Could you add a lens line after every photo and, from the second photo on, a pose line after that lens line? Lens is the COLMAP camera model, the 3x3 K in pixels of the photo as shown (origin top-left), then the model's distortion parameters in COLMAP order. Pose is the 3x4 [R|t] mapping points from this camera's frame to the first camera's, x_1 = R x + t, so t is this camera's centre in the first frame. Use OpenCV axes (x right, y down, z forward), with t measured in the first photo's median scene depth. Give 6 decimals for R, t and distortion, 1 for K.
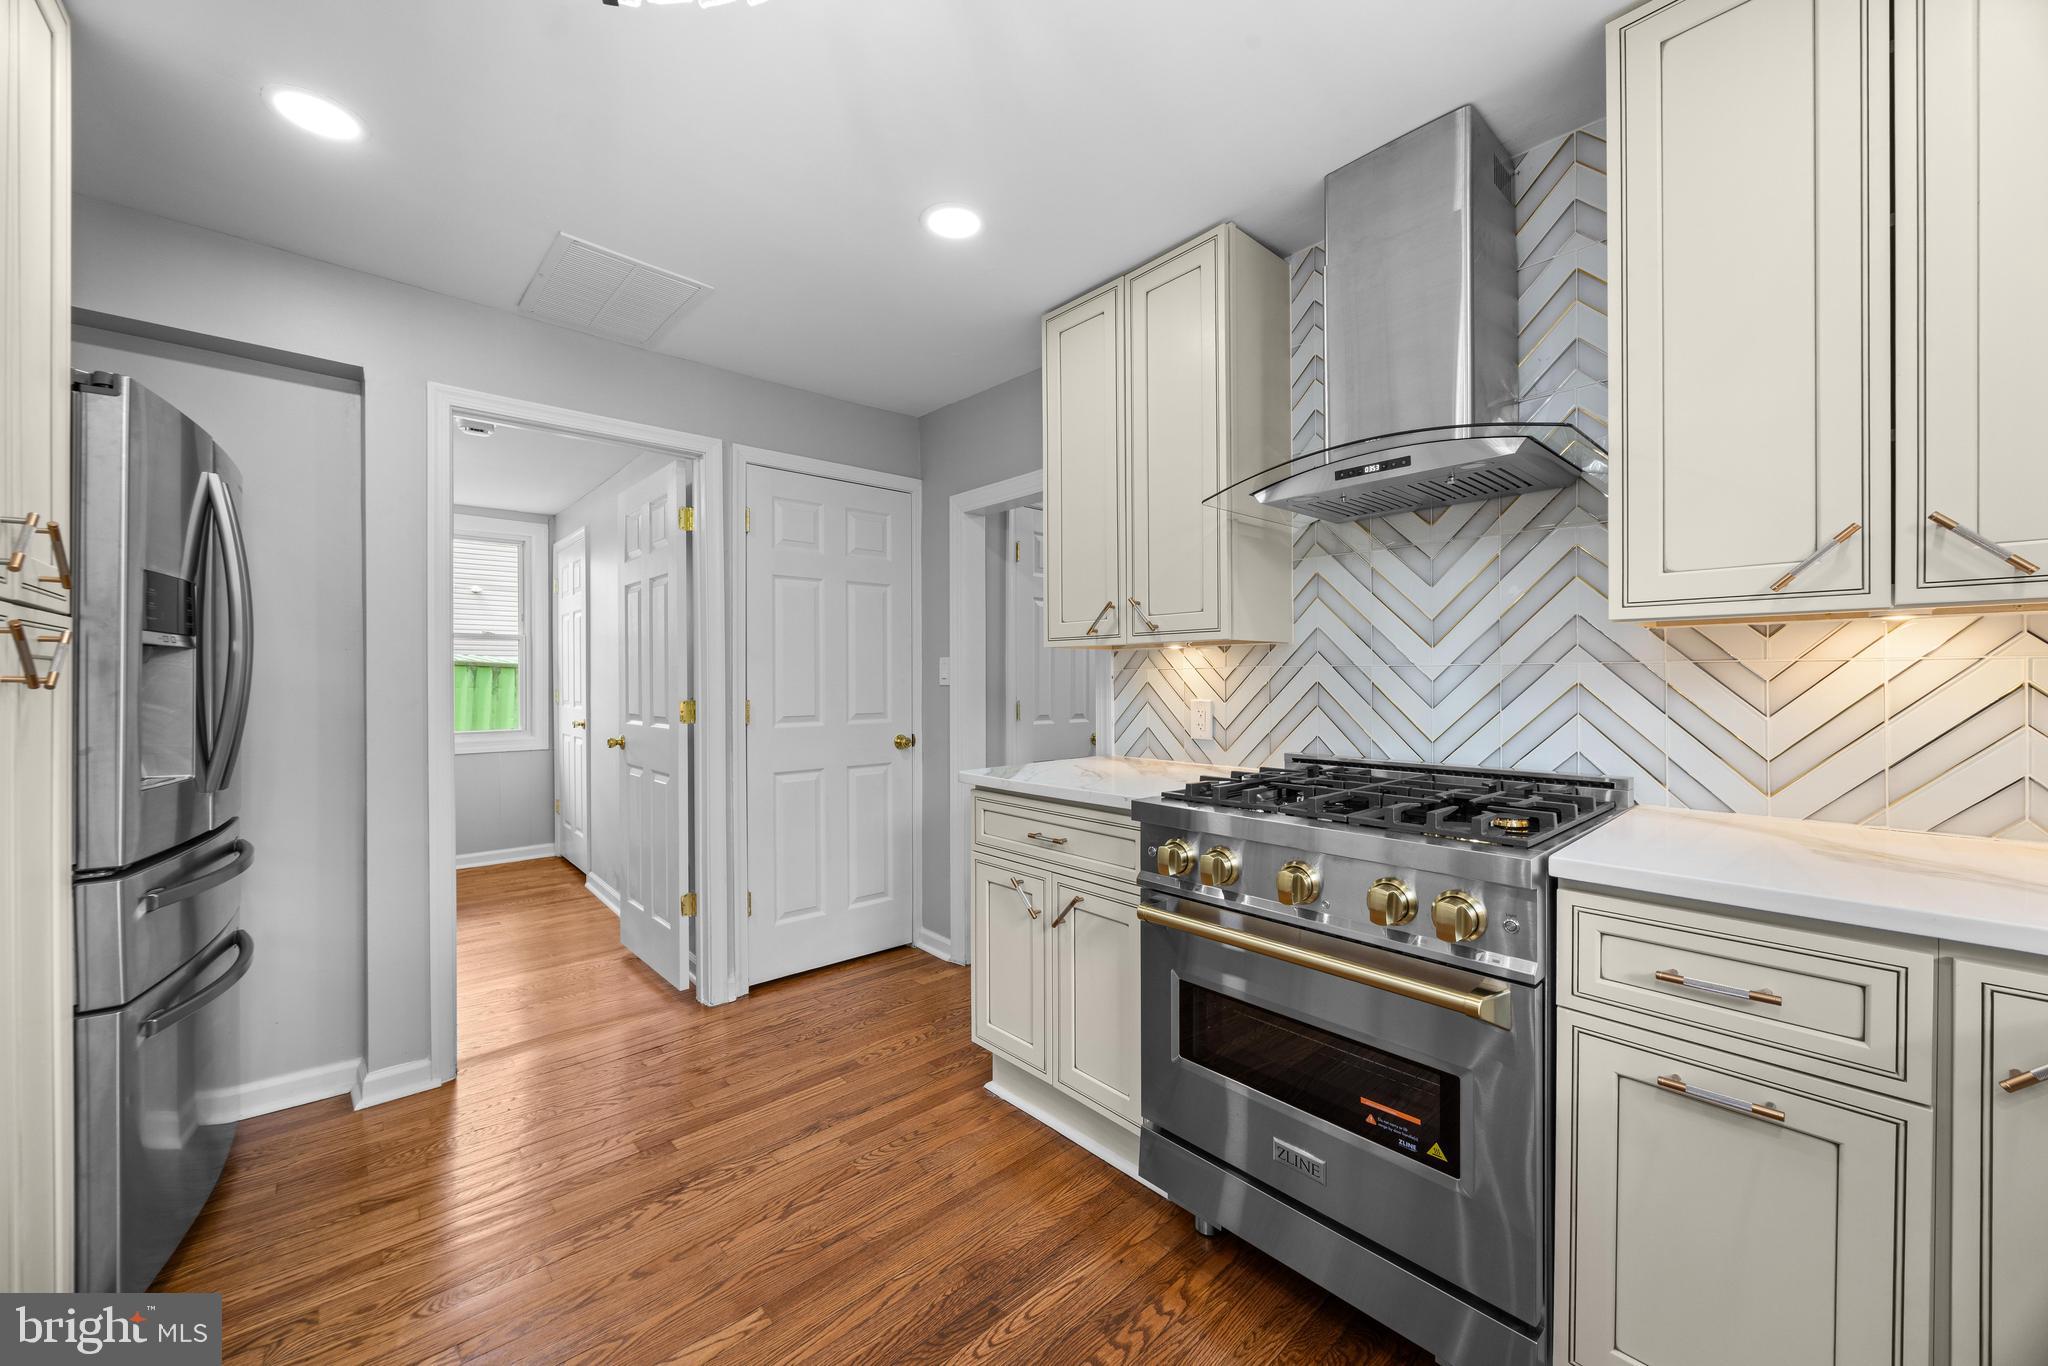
lens RADIAL K [[779.8, 0, 1024.8], [0, 779.8, 679.5], [0, 0, 1]] dist [-0.002708, 0.000541]
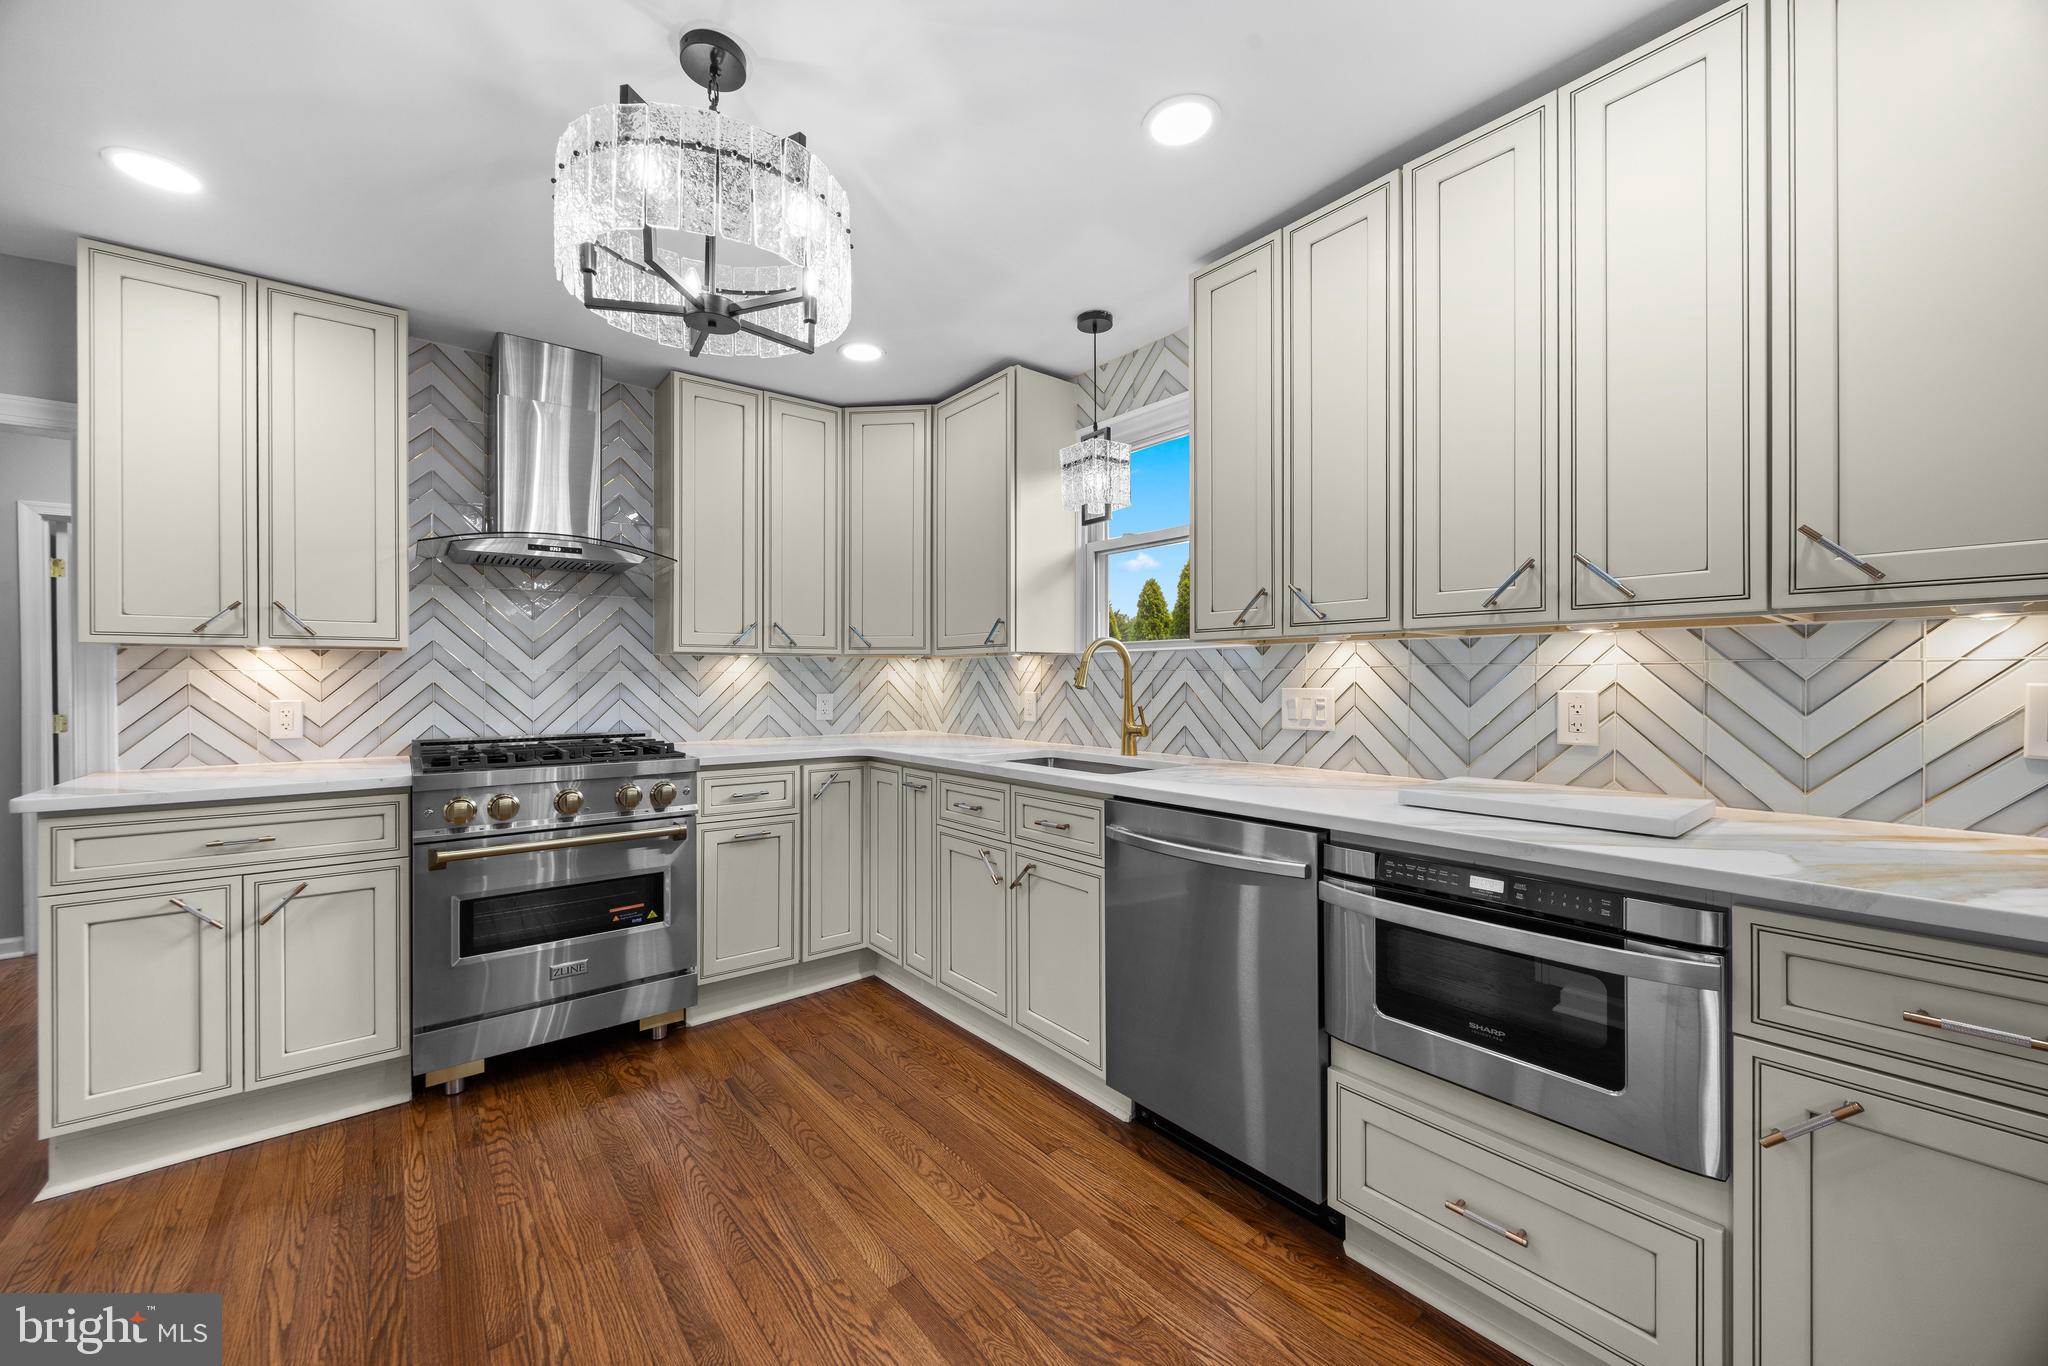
lens RADIAL K [[779.8, 0, 1014.0], [0, 779.8, 678.1], [0, 0, 1]] dist [-0.002708, 0.000541]
pose [[0.066414, 0.003619, 0.997786, -1.012366], [0.003282, 0.999987, -0.003846, 0.004730], [-0.997787, 0.003530, 0.066402, -0.048774]]
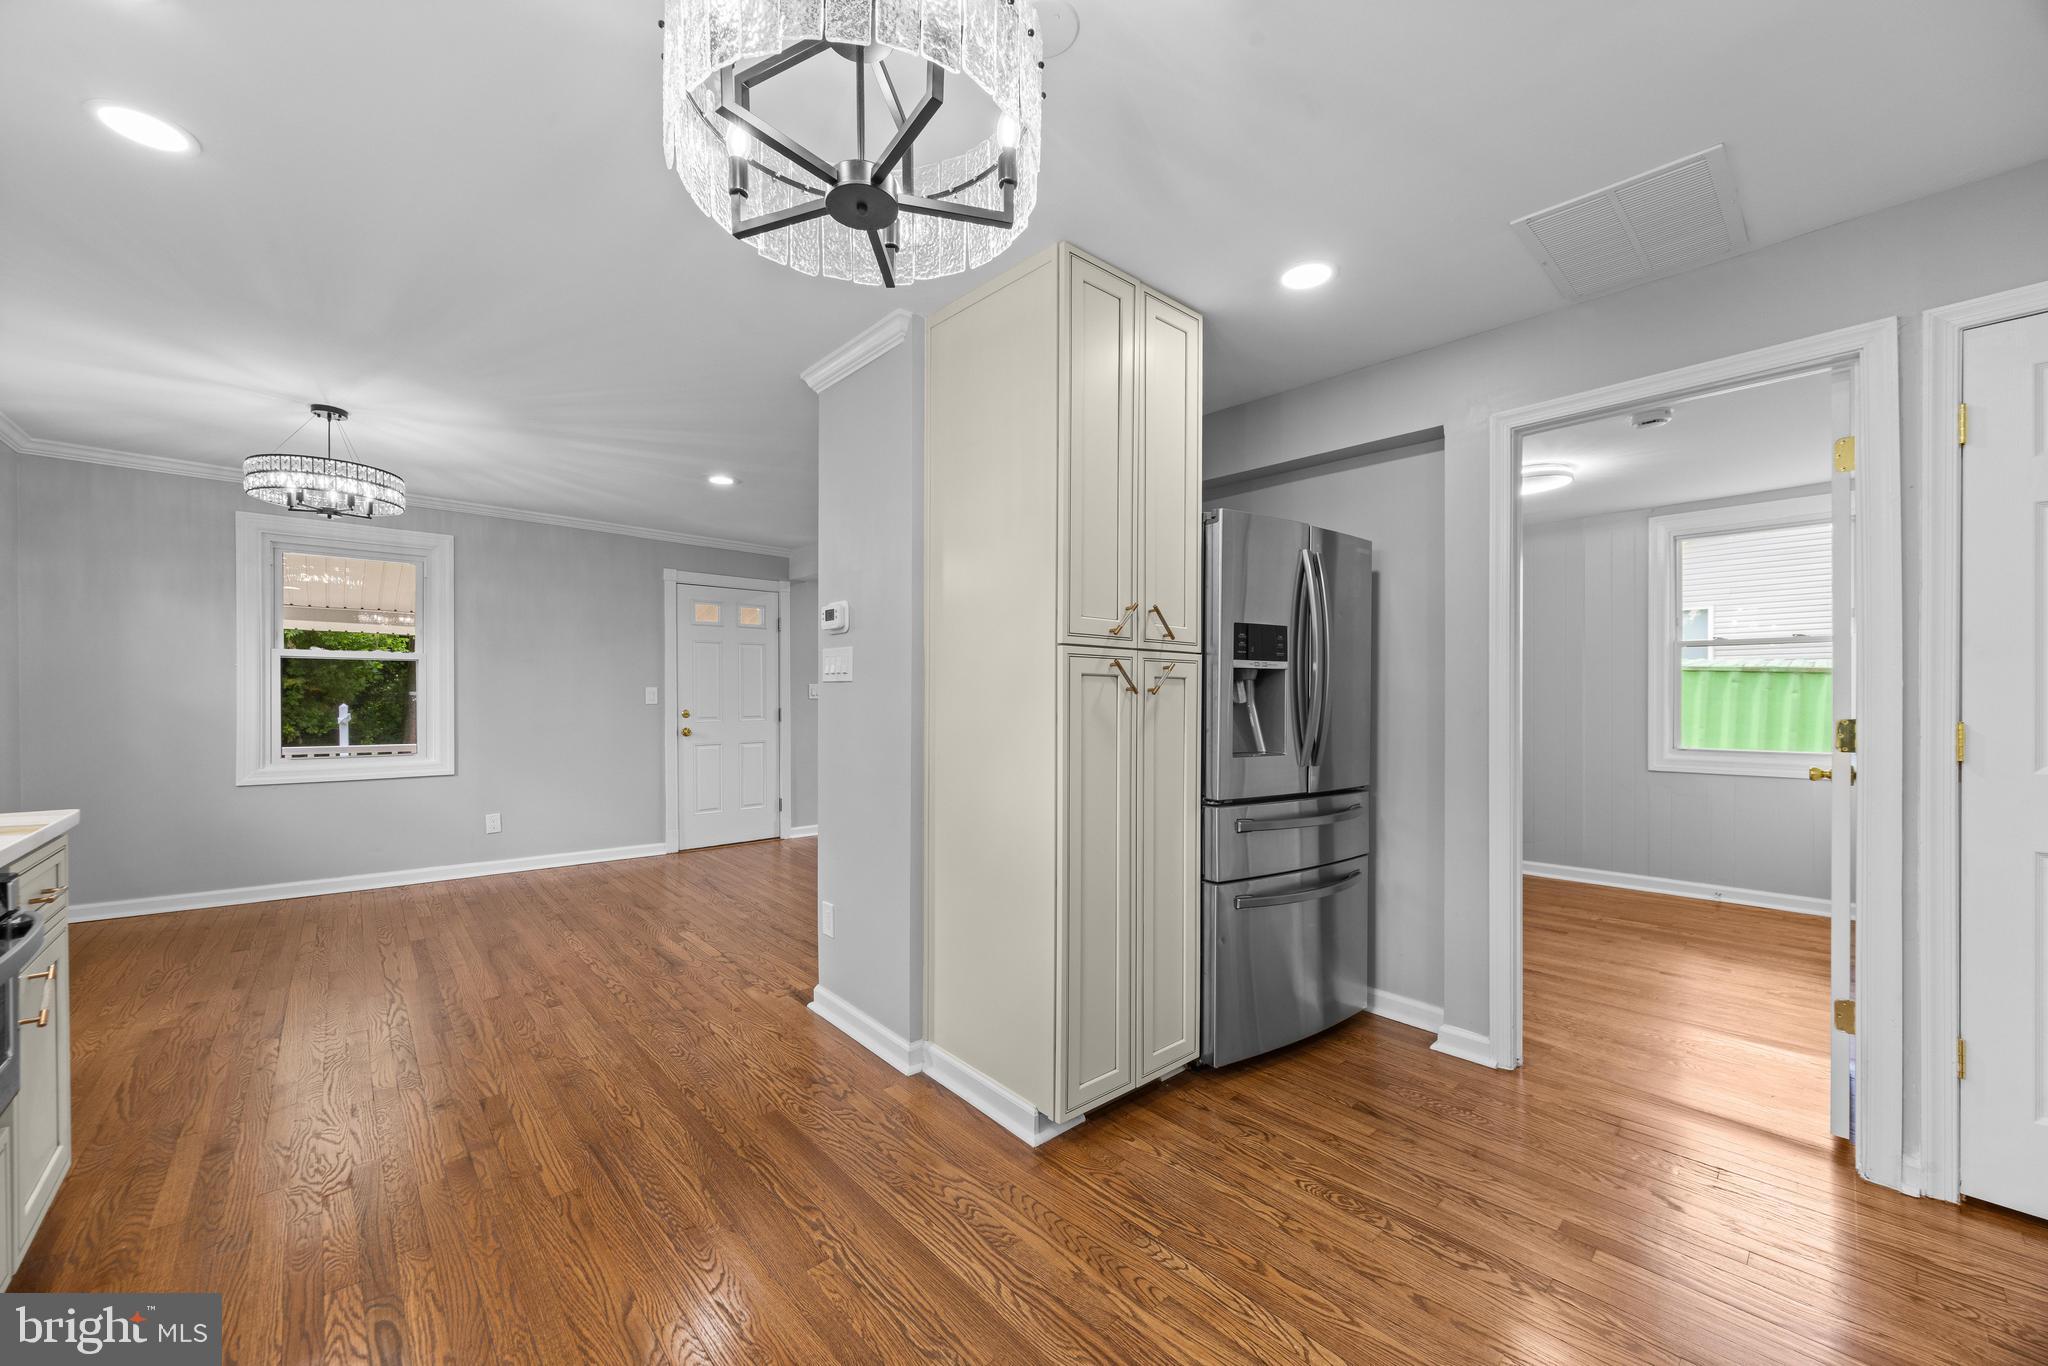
lens RADIAL K [[779.8, 0, 1015.3], [0, 779.8, 700.0], [0, 0, 1]] dist [-0.002708, 0.000541]
pose [[-0.001137, 0.009139, -0.999958, 0.422629], [-0.000052, 0.999958, 0.009139, 0.005383], [0.999999, 0.000062, -0.001136, 0.448756]]
